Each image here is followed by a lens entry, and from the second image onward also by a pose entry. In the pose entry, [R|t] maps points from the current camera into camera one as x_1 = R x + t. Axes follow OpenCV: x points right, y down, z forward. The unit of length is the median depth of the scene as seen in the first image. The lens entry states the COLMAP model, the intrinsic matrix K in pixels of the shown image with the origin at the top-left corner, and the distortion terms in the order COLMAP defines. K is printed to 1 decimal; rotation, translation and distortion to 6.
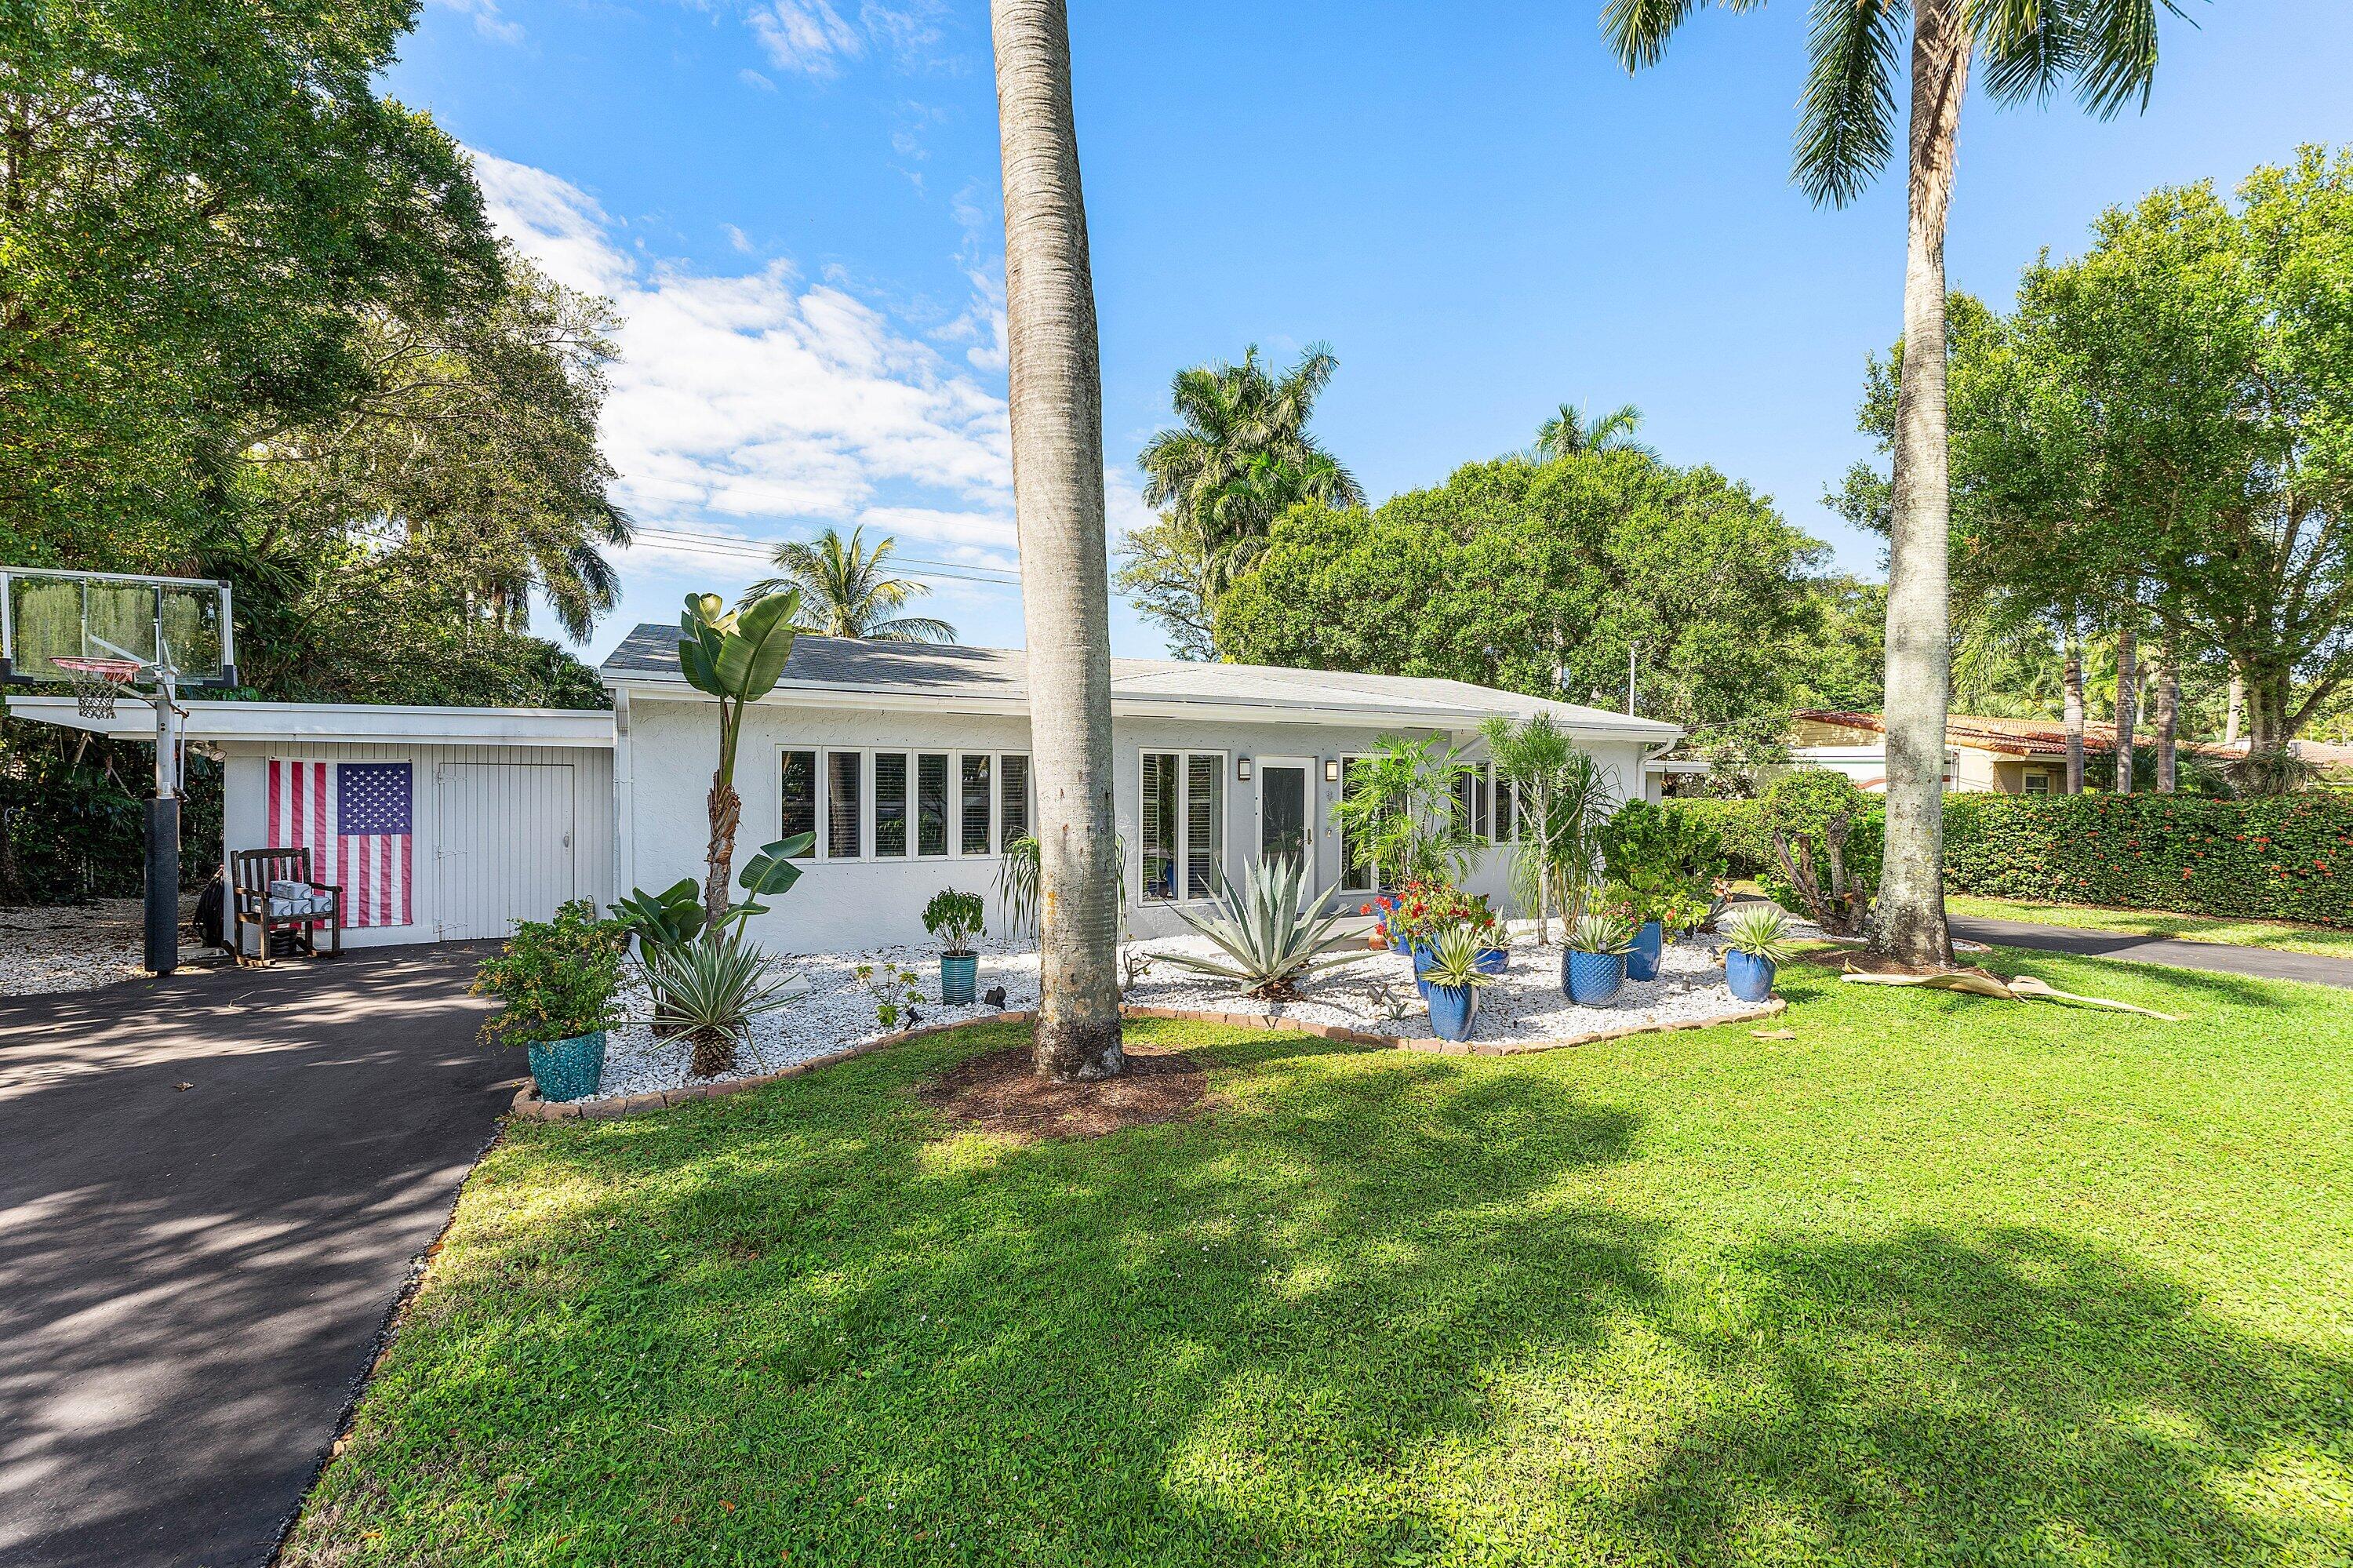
lens RADIAL K [[909.9, 0, 1161.3], [0, 909.9, 791.9], [0, 0, 1]] dist [0.002262, -0.000257]
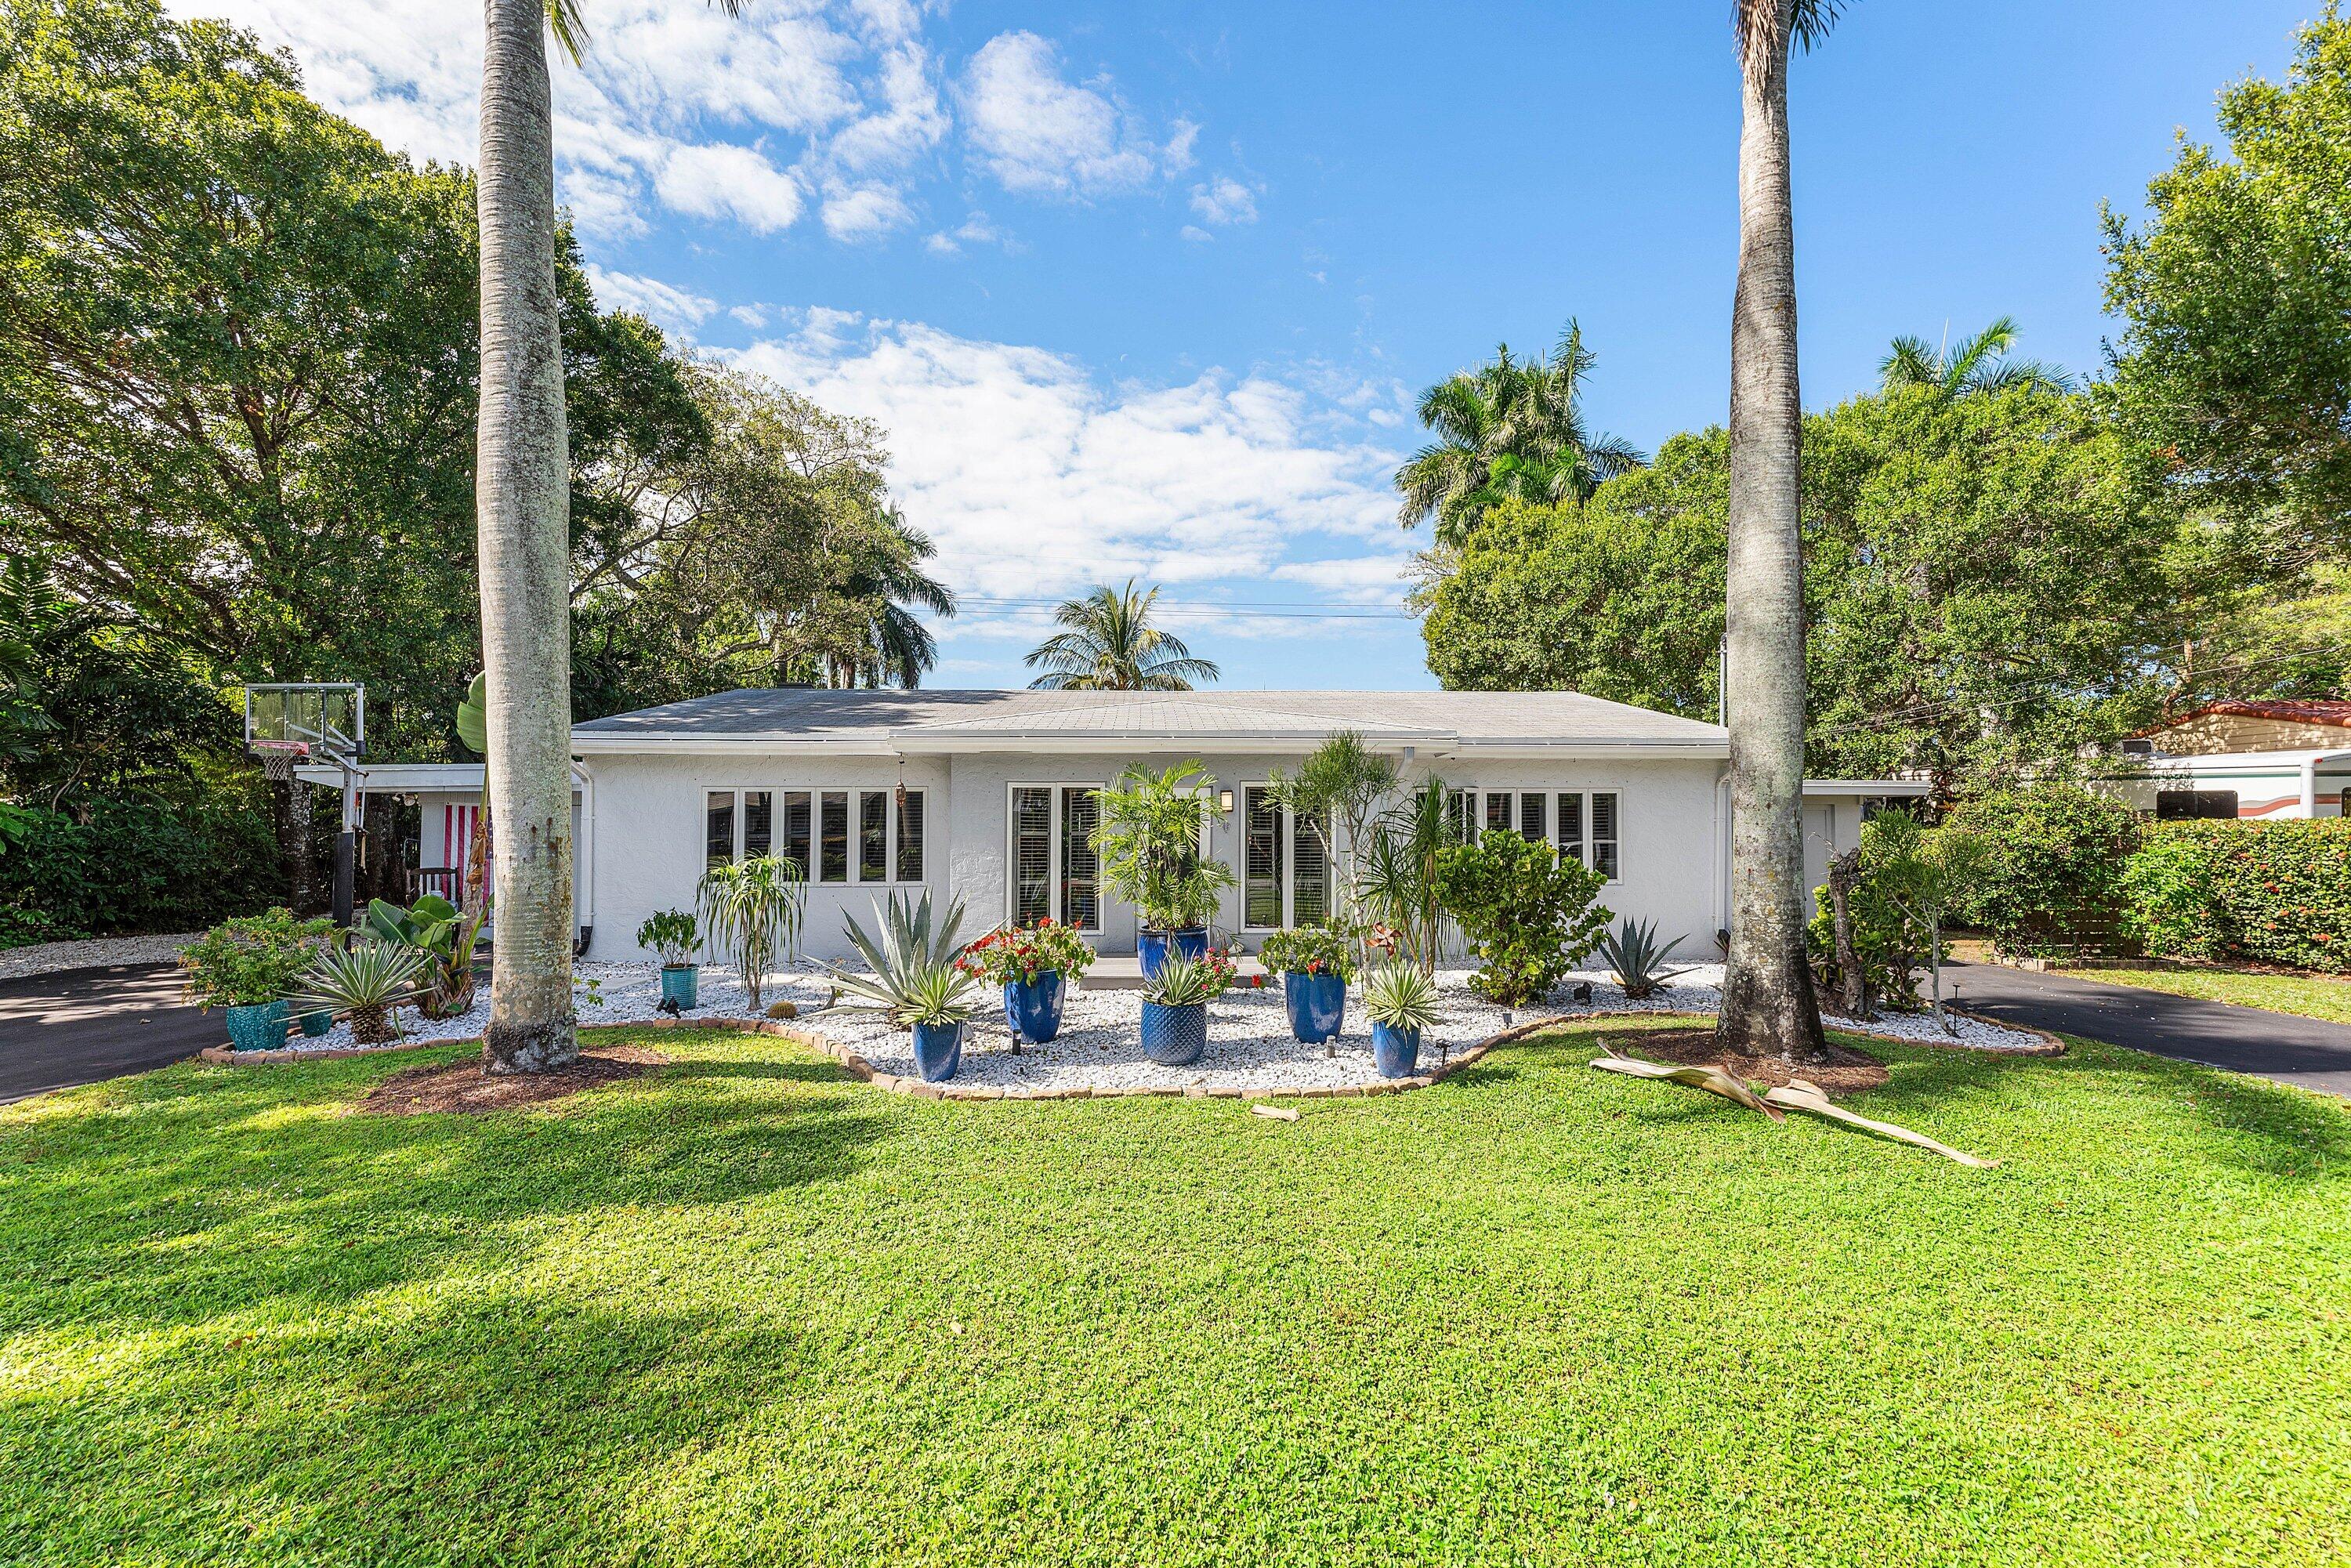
lens RADIAL K [[909.1, 0, 1160.3], [0, 909.1, 791.9], [0, 0, 1]] dist [0.002262, -0.000257]
pose [[0.927530, -0.017727, -0.373327, 0.555395], [0.004914, 0.999367, -0.035247, 0.000485], [0.373716, 0.030858, 0.927030, 0.112587]]
